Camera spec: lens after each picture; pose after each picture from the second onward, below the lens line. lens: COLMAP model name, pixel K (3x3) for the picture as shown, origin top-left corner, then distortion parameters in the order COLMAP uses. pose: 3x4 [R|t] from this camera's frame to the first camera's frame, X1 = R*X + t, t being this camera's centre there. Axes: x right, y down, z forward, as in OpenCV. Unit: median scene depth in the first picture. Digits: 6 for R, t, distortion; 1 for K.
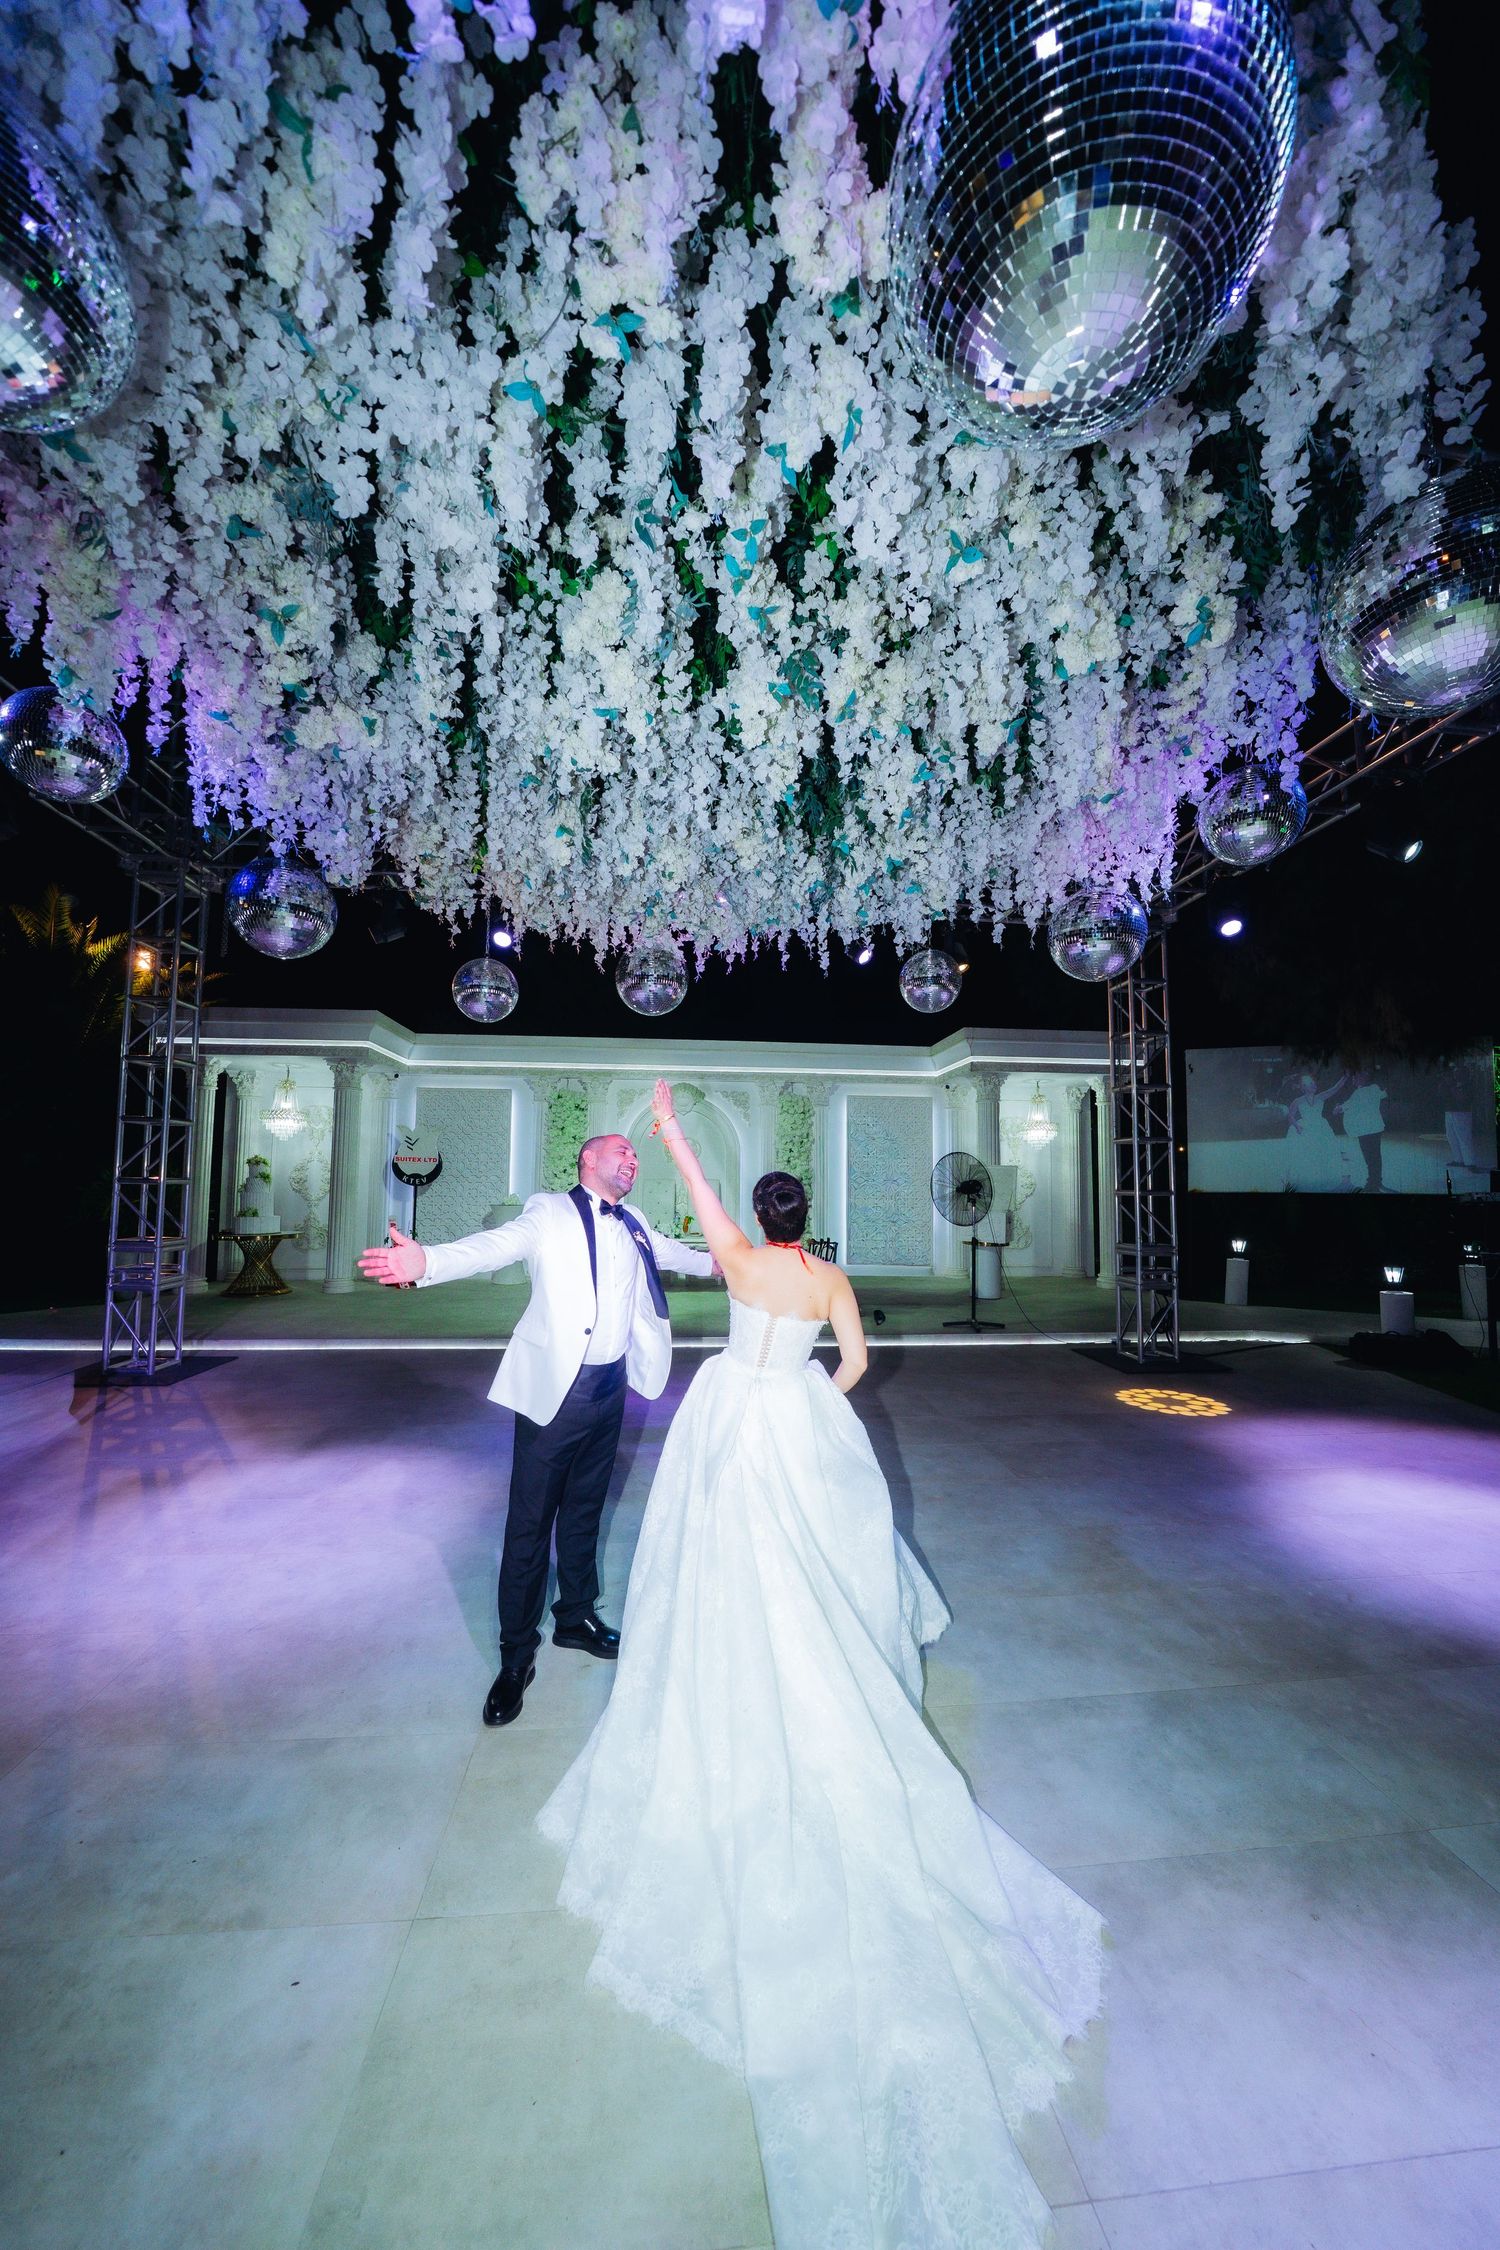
lens RADIAL K [[801.4, 0, 750.0], [0, 801.4, 1125.0], [0, 0, 1]] dist [-0.026663, -0.000015]
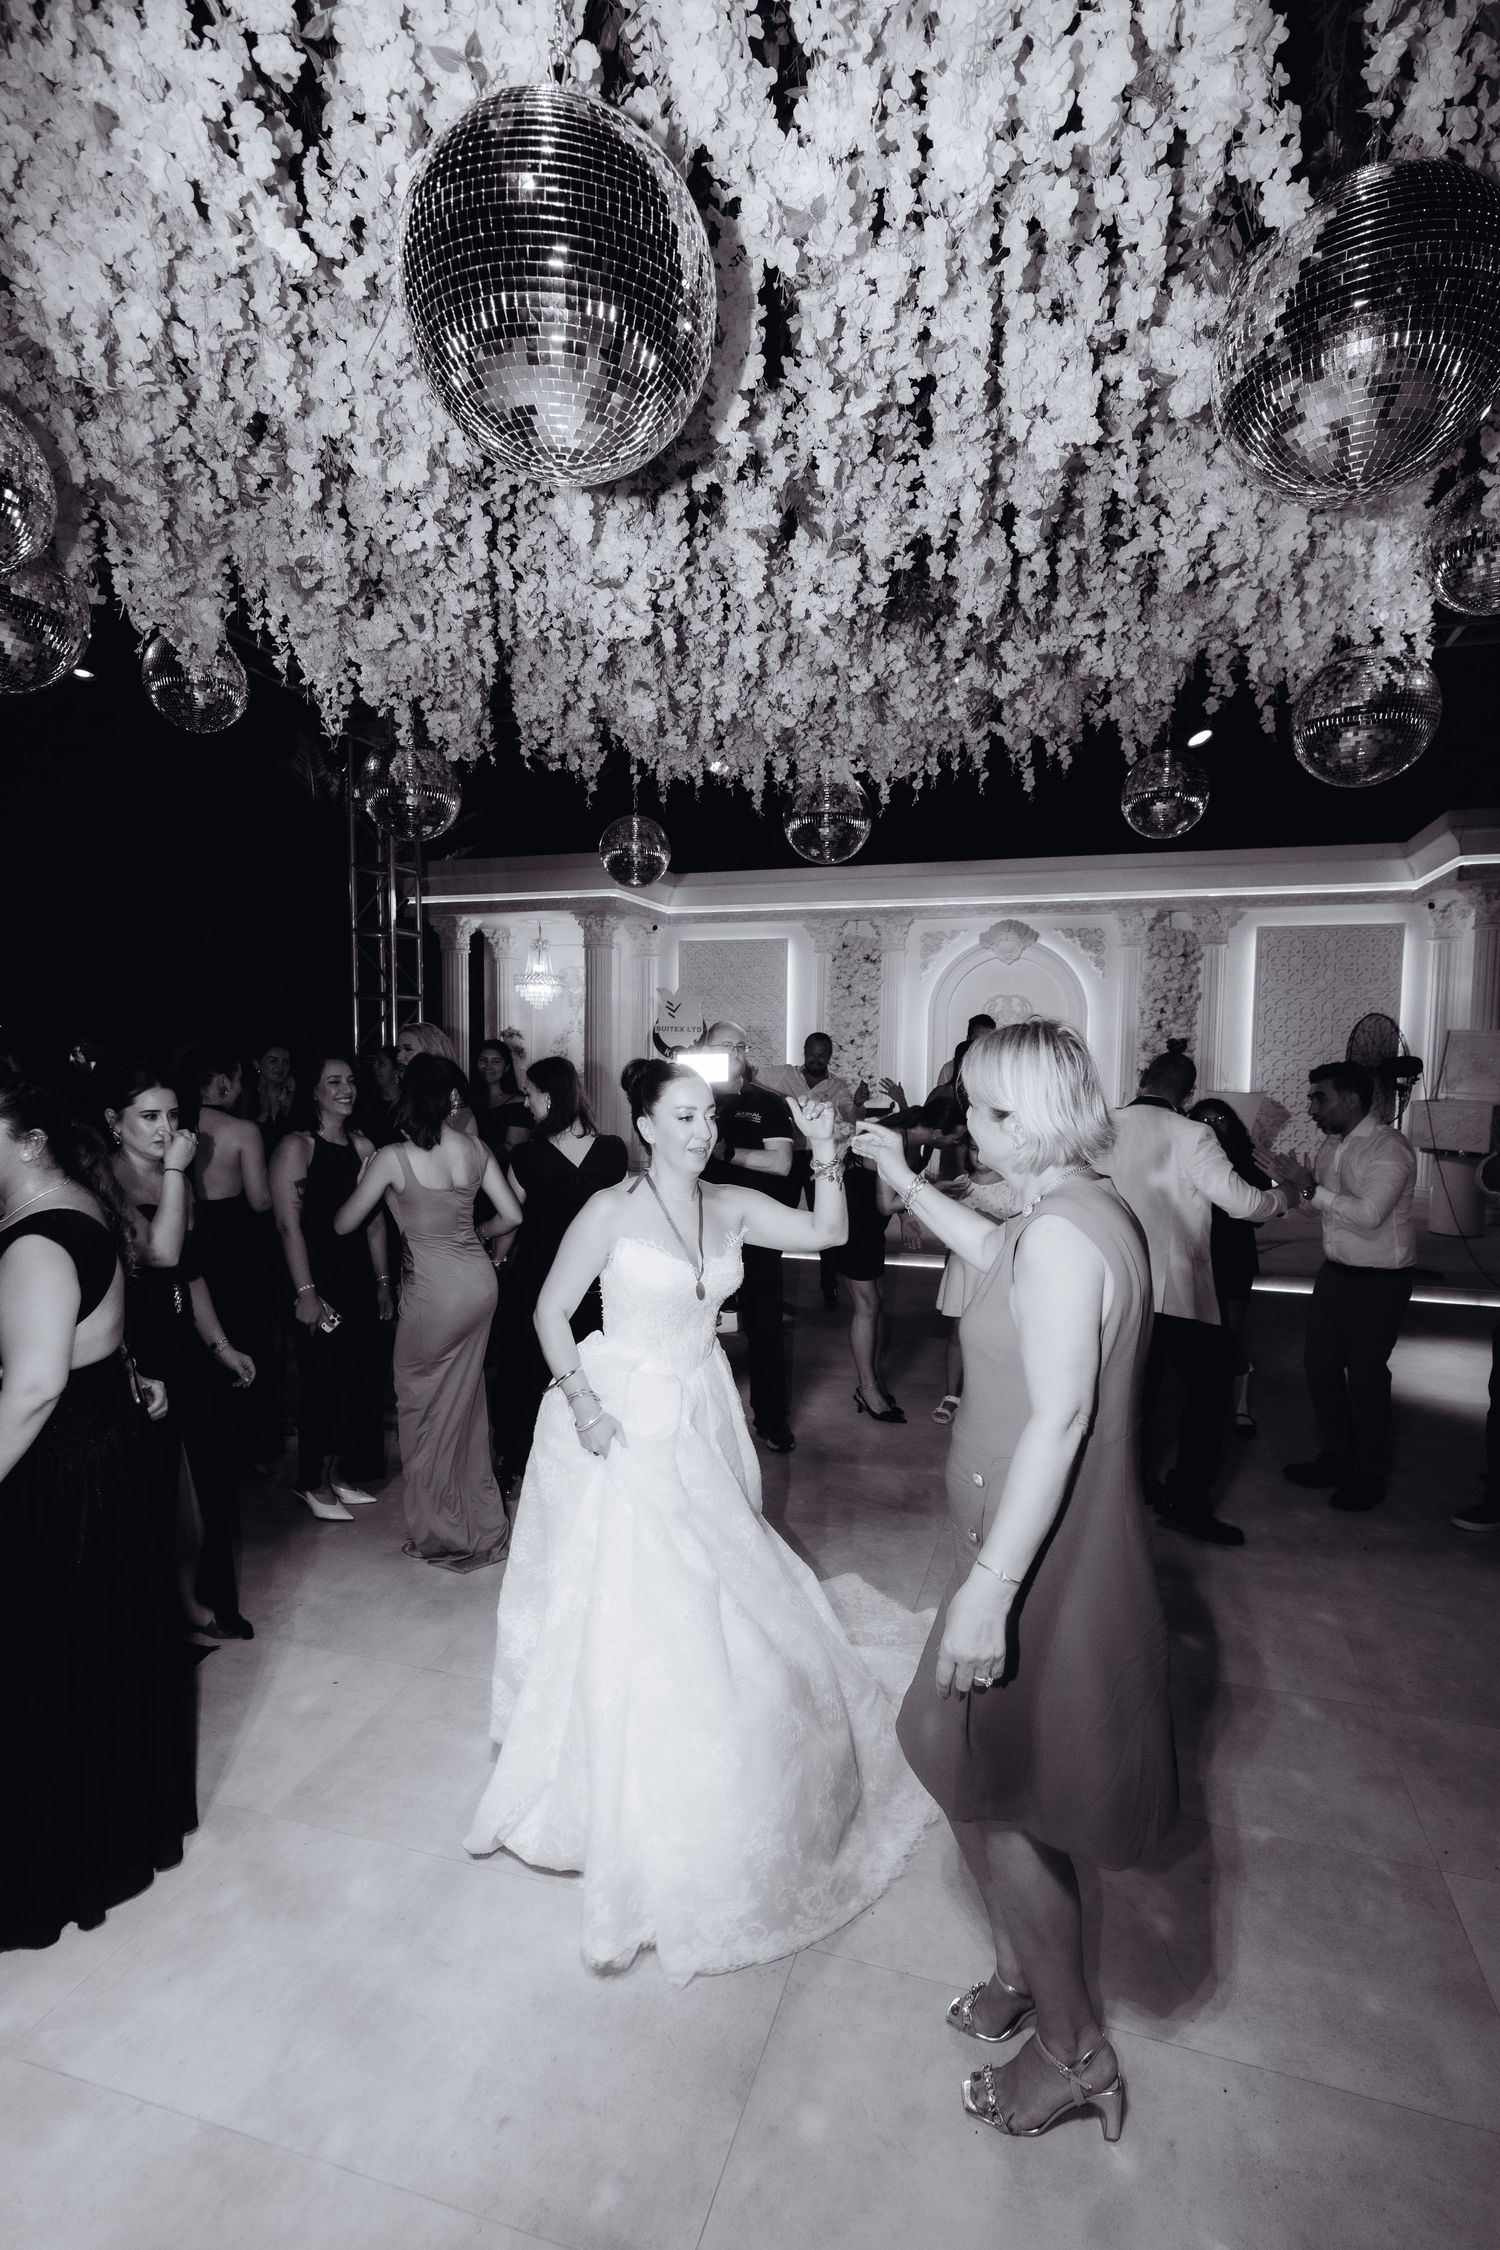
lens RADIAL K [[1093.7, 0, 750.0], [0, 1093.7, 1125.0], [0, 0, 1]] dist [0.010153, 0.000097]
pose [[0.924300, 0.024465, -0.380882, 0.096284], [0.029599, 0.990343, 0.135442, -0.010343], [0.380517, -0.136462, 0.914650, -0.038621]]
